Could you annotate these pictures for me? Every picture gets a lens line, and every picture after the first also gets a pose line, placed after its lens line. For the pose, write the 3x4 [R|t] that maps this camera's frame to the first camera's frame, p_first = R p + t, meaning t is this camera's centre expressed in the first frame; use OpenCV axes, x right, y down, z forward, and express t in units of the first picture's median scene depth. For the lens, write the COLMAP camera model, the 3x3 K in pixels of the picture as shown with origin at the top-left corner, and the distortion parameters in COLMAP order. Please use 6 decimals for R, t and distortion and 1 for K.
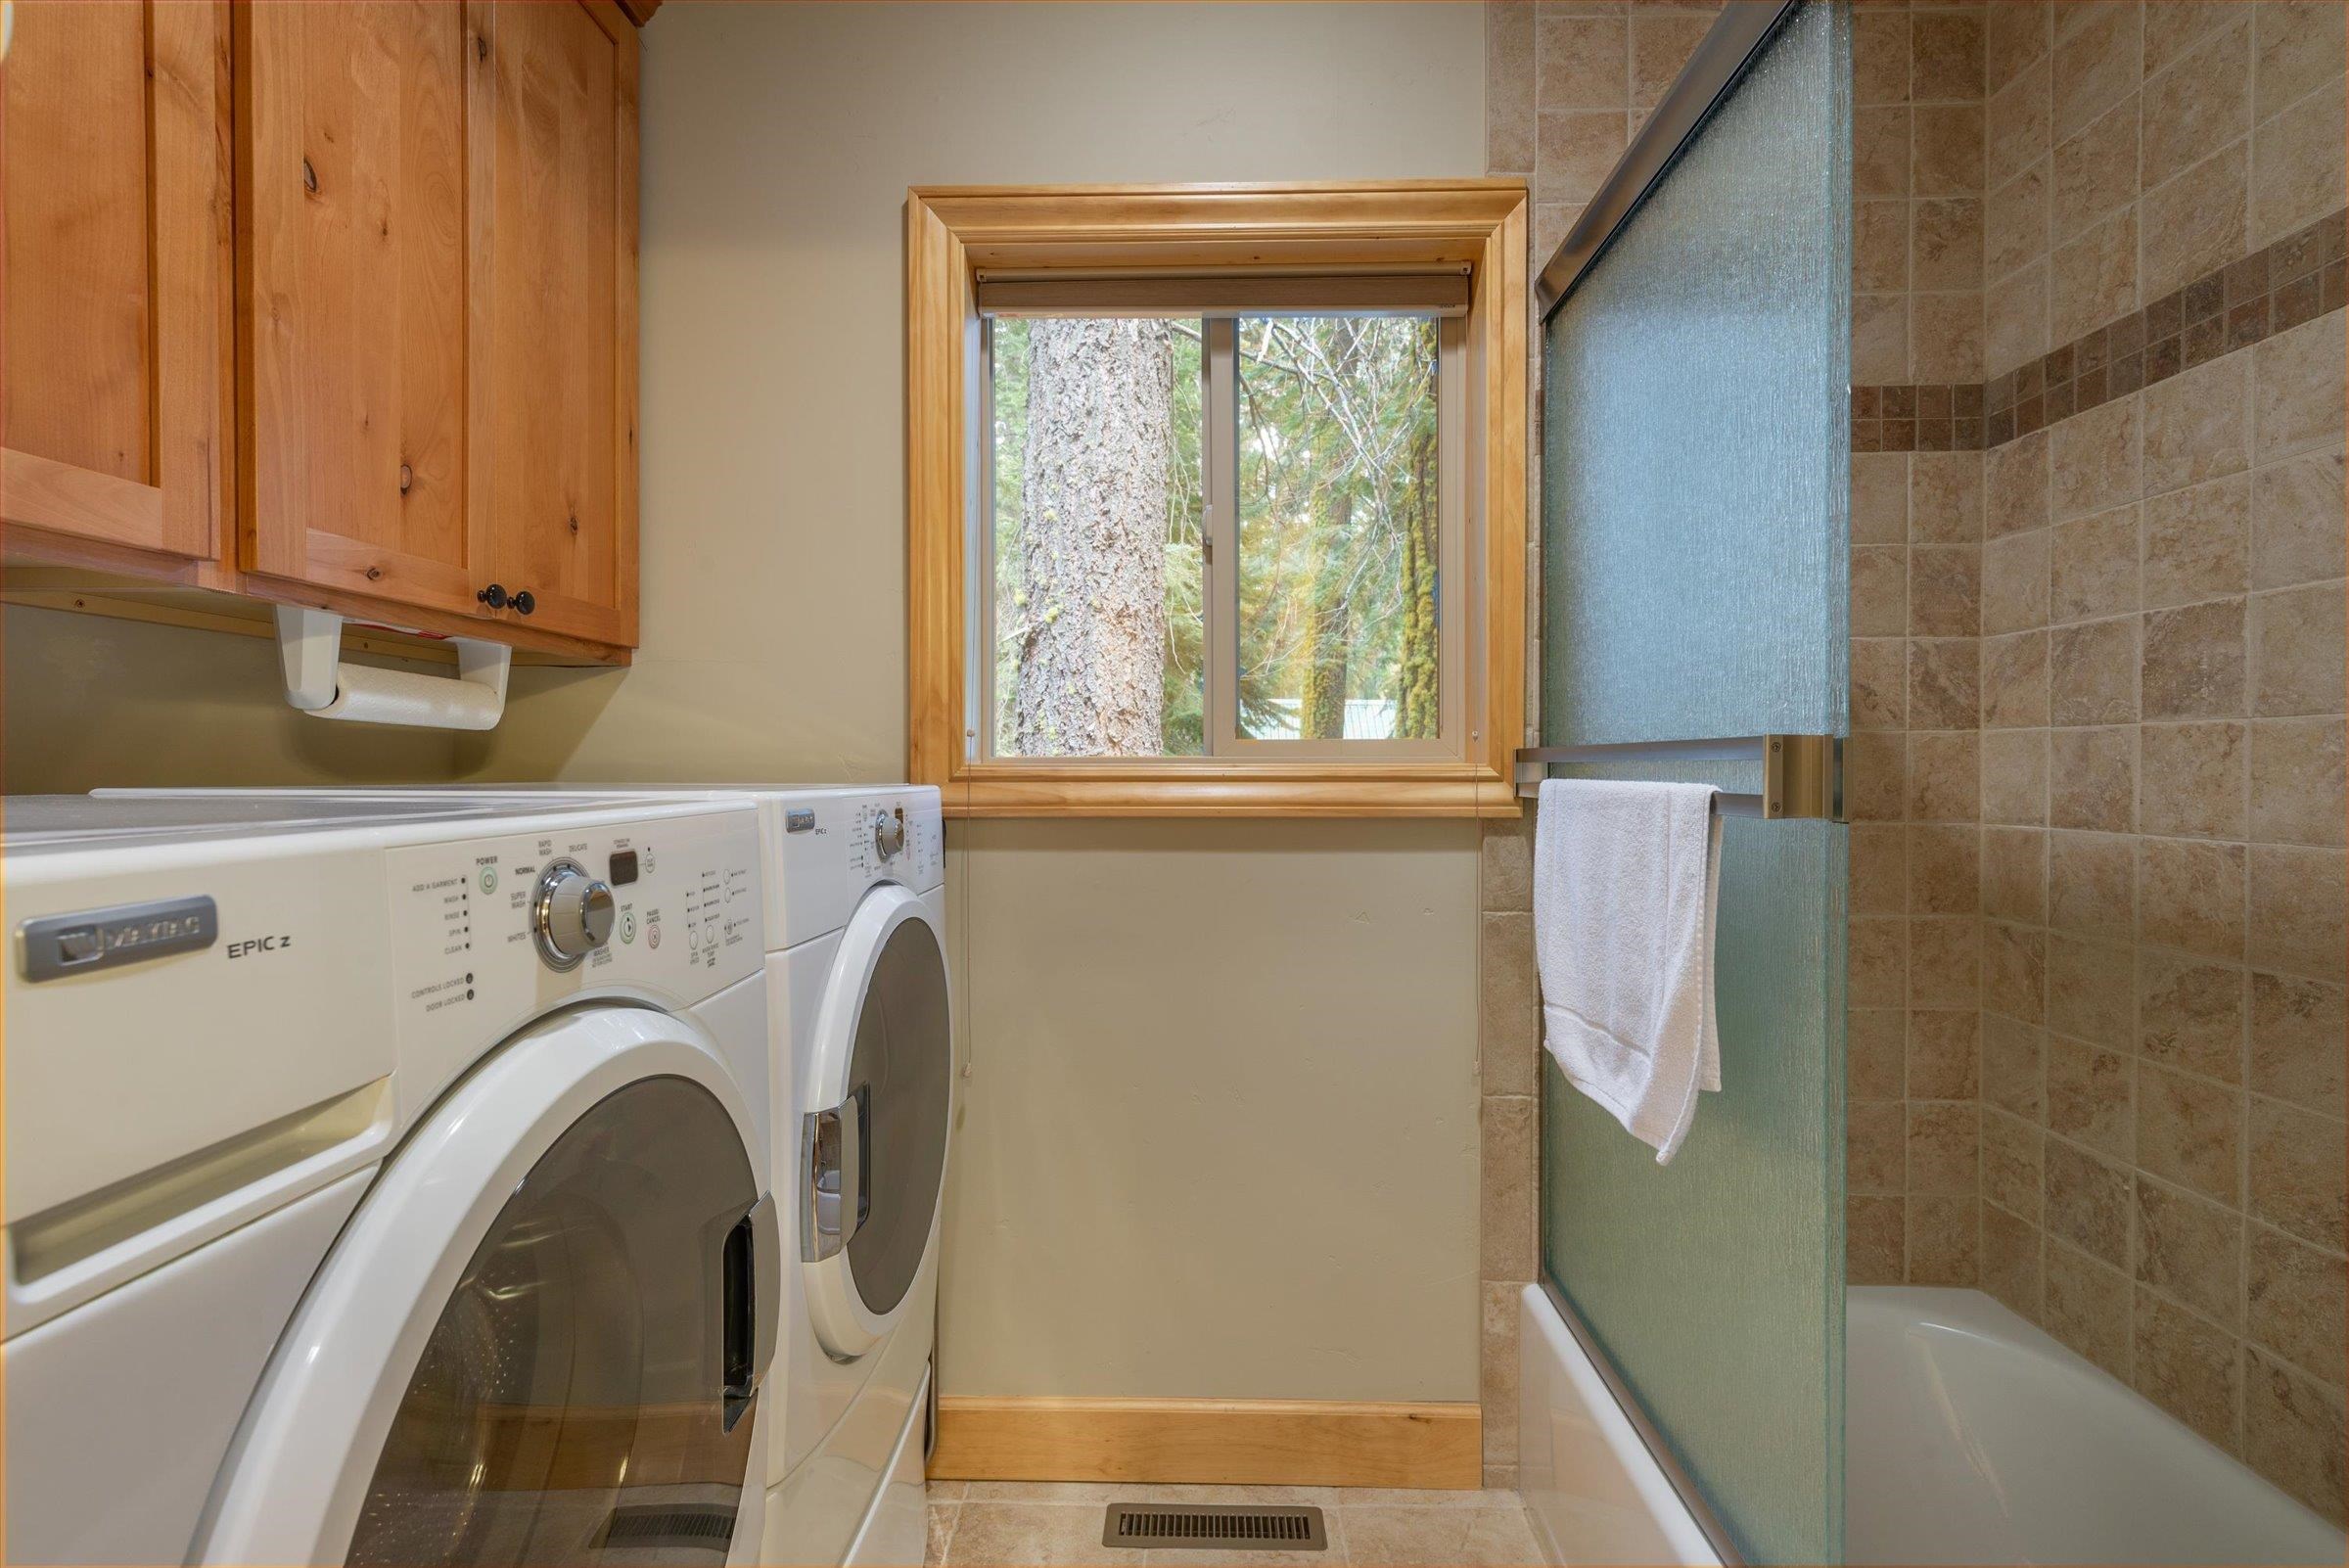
lens RADIAL K [[1062.0, 0, 1177.6], [0, 1062.0, 773.8], [0, 0, 1]] dist [0.007866, -0.003629]
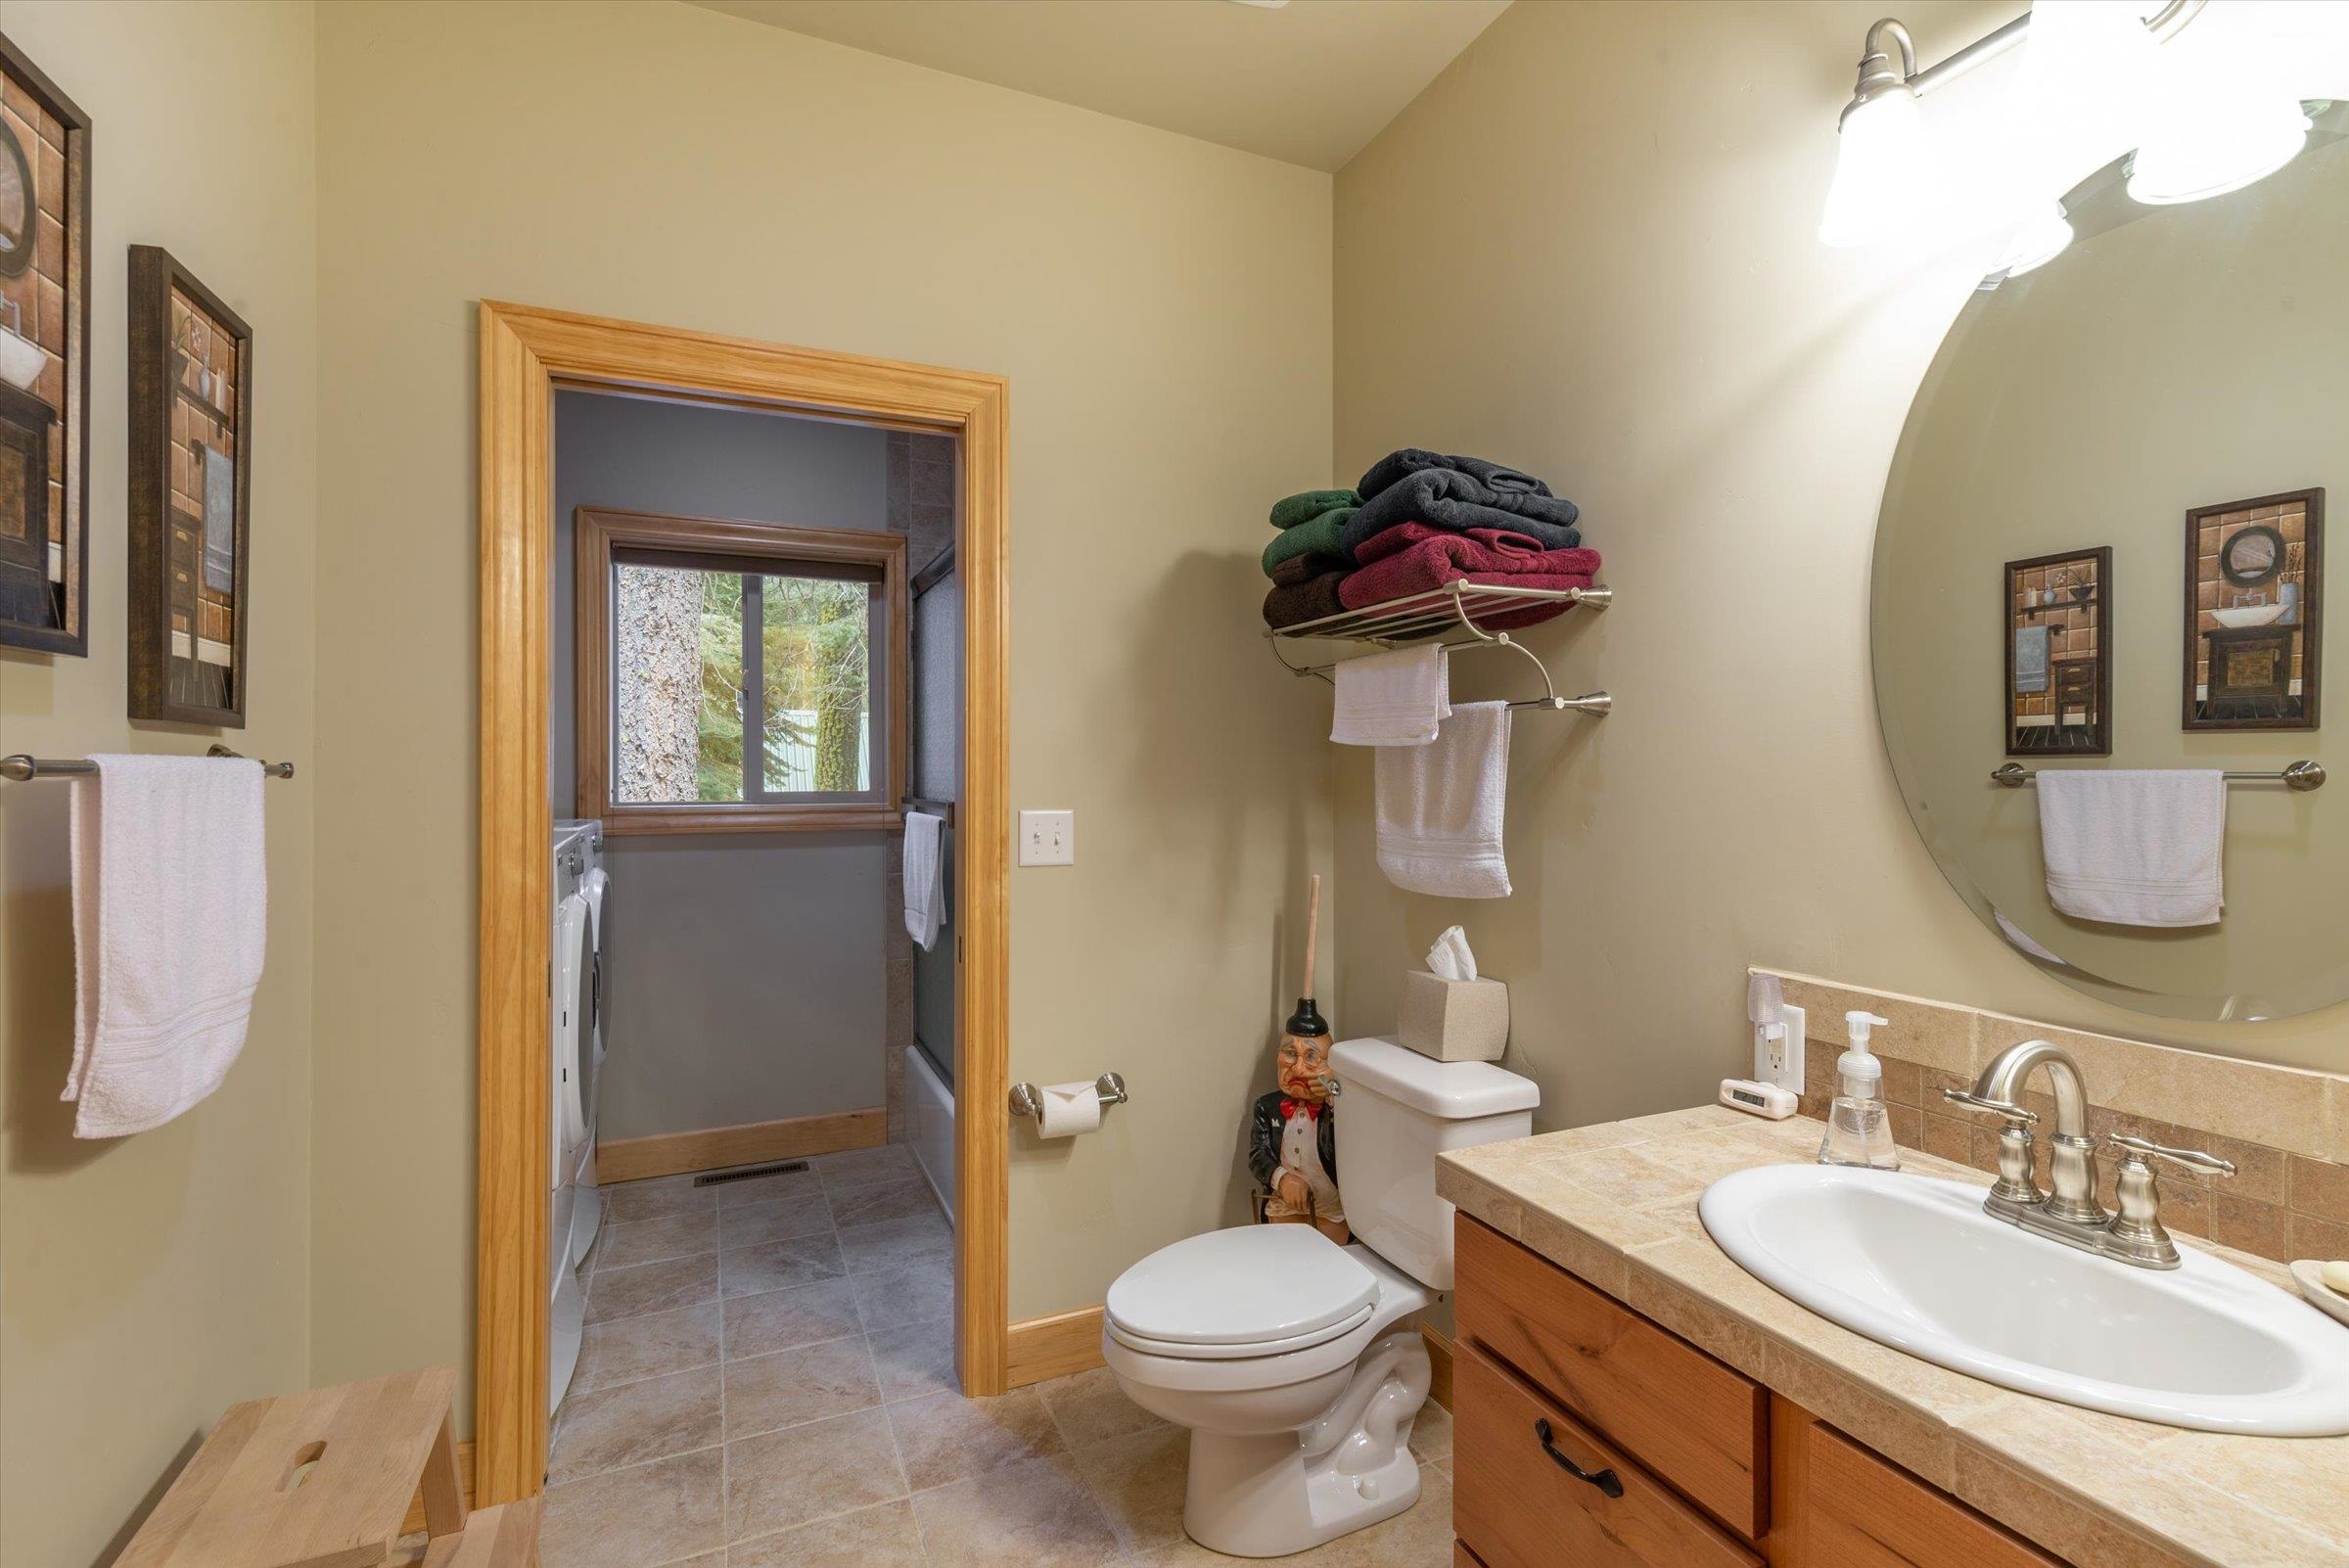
lens RADIAL K [[1062.0, 0, 1177.6], [0, 1062.0, 773.8], [0, 0, 1]] dist [0.007866, -0.003629]
pose [[0.905162, -0.001504, 0.425064, -0.089609], [0.004707, 0.999968, -0.006485, -0.052263], [-0.425041, 0.007871, 0.905140, -1.161724]]
